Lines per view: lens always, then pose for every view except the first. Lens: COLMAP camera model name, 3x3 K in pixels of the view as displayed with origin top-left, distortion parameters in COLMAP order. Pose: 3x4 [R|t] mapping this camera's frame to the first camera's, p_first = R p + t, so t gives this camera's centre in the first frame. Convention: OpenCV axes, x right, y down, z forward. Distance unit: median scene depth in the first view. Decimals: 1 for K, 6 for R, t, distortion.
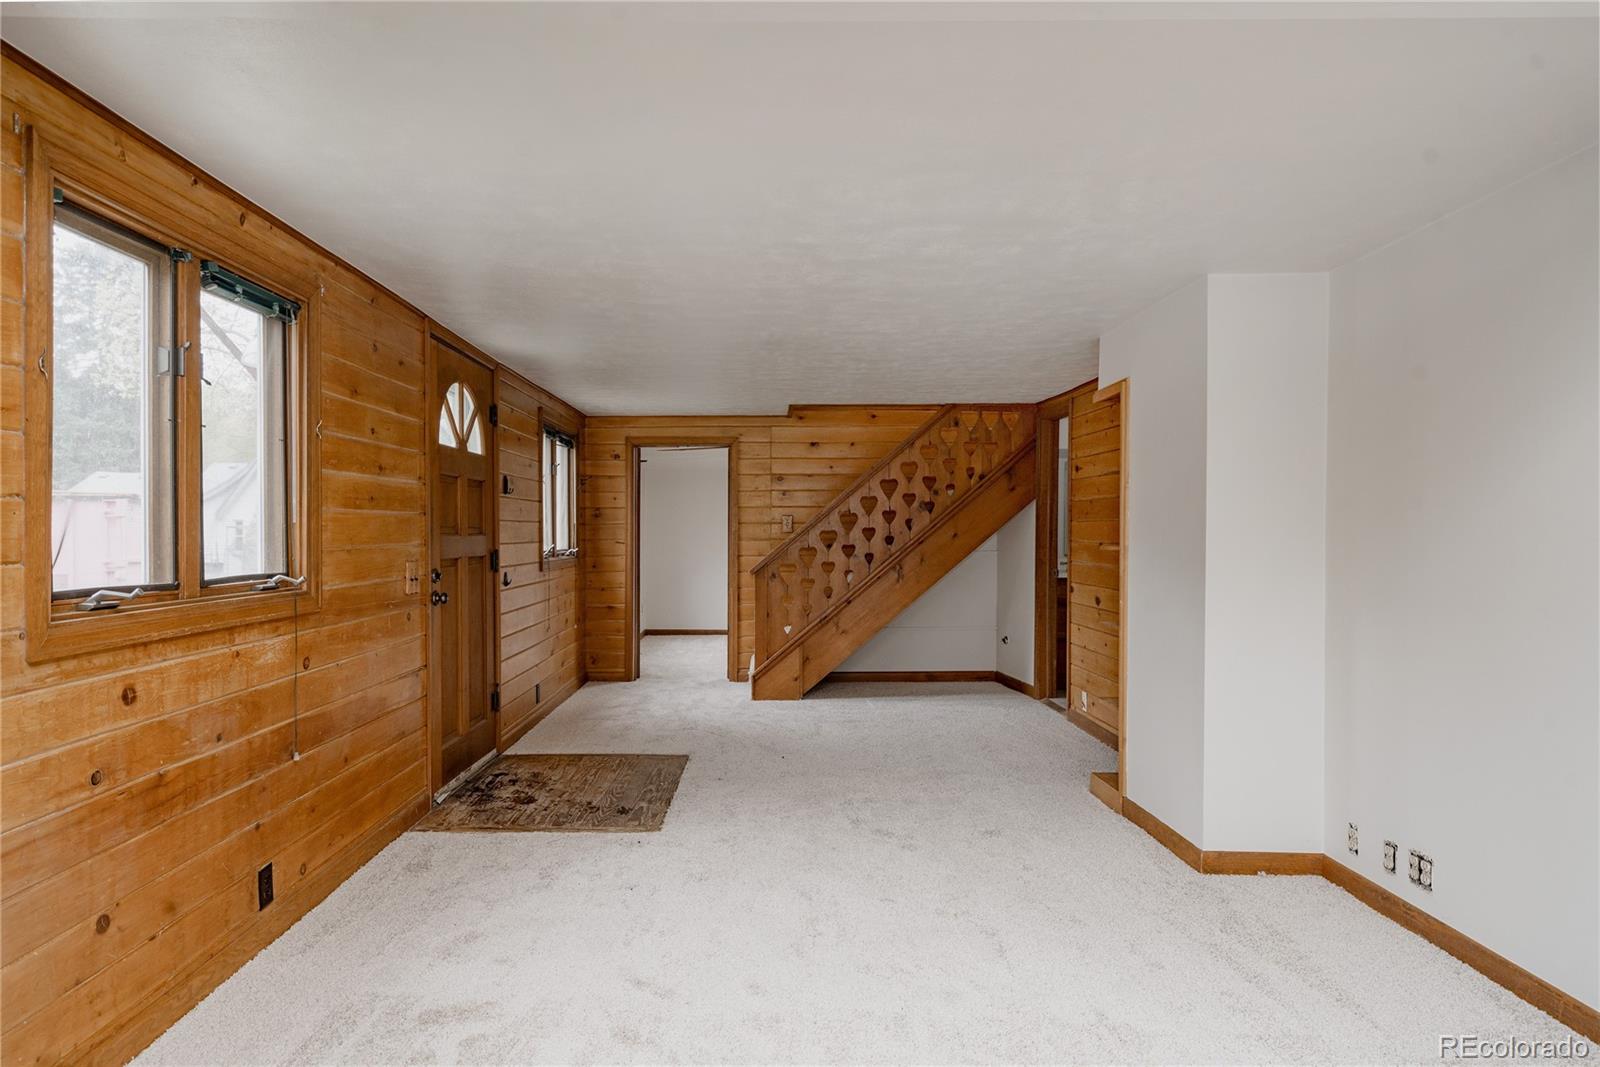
lens RADIAL K [[931.0, 0, 800.0], [0, 931.0, 533.5], [0, 0, 1]] dist [-0.000909, -0.000315]
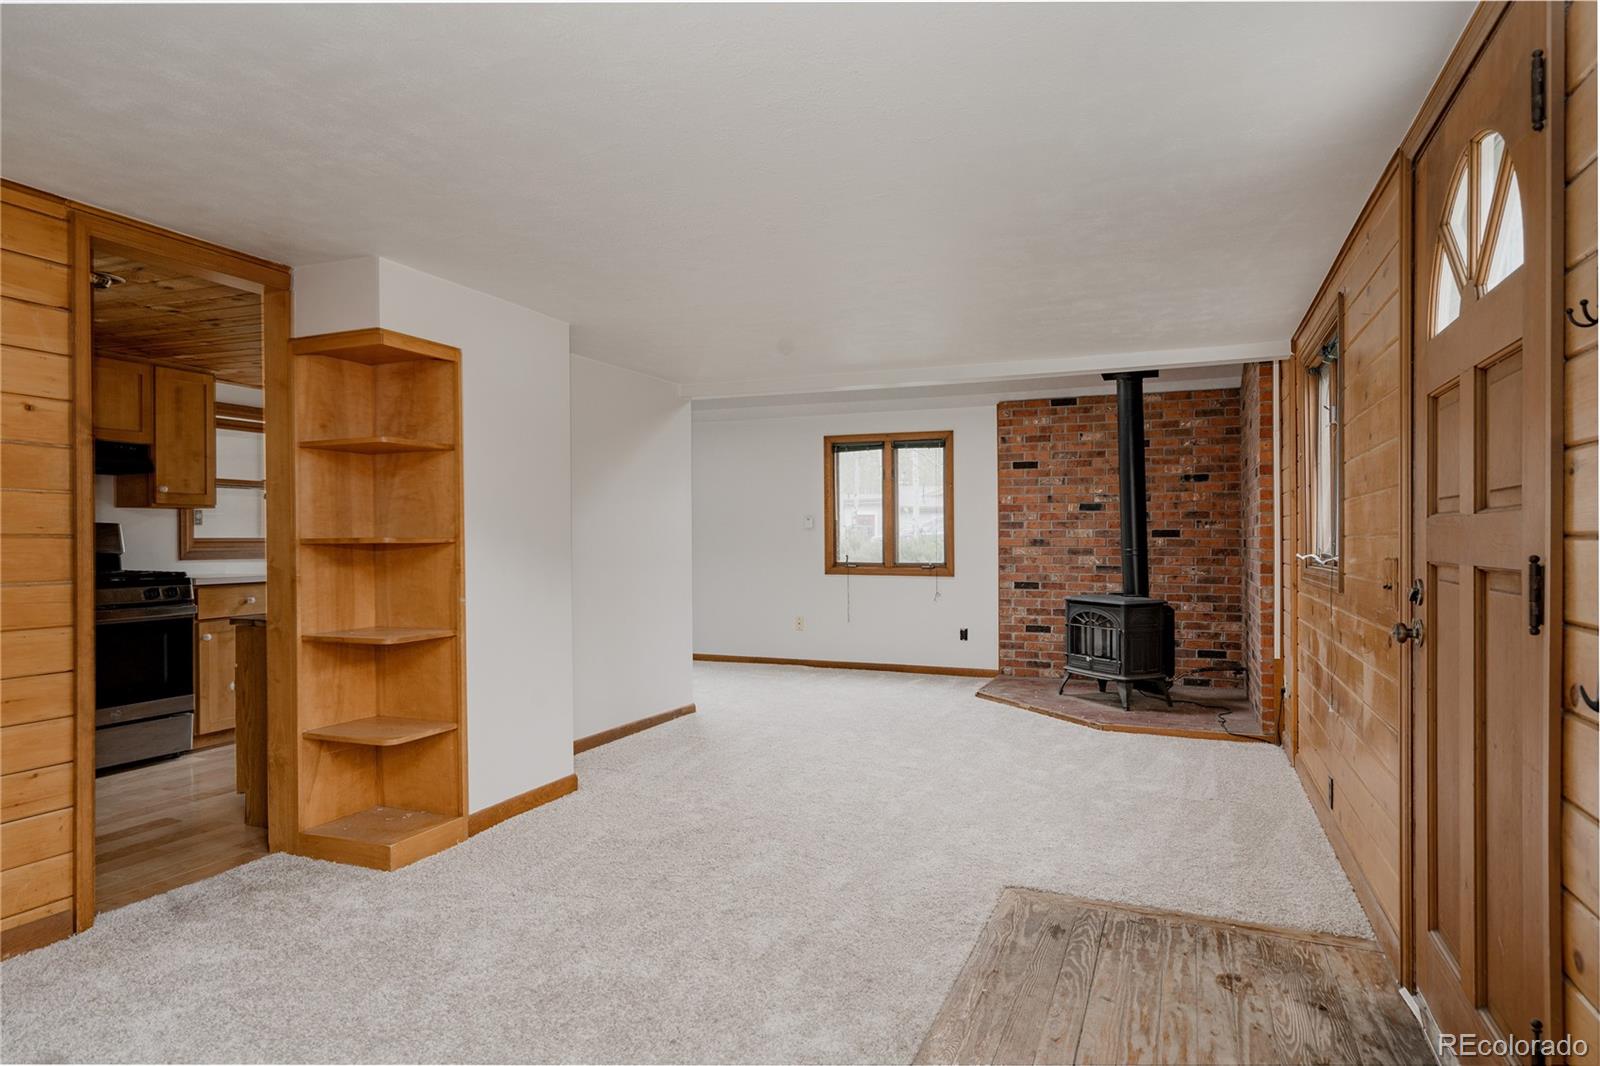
lens RADIAL K [[931.0, 0, 800.0], [0, 931.0, 533.0], [0, 0, 1]] dist [-0.000909, -0.000315]
pose [[-0.912056, -0.000711, 0.410066, -0.302948], [-0.000952, 0.999999, -0.000382, 0.019918], [-0.410065, -0.000739, -0.912056, 1.721950]]
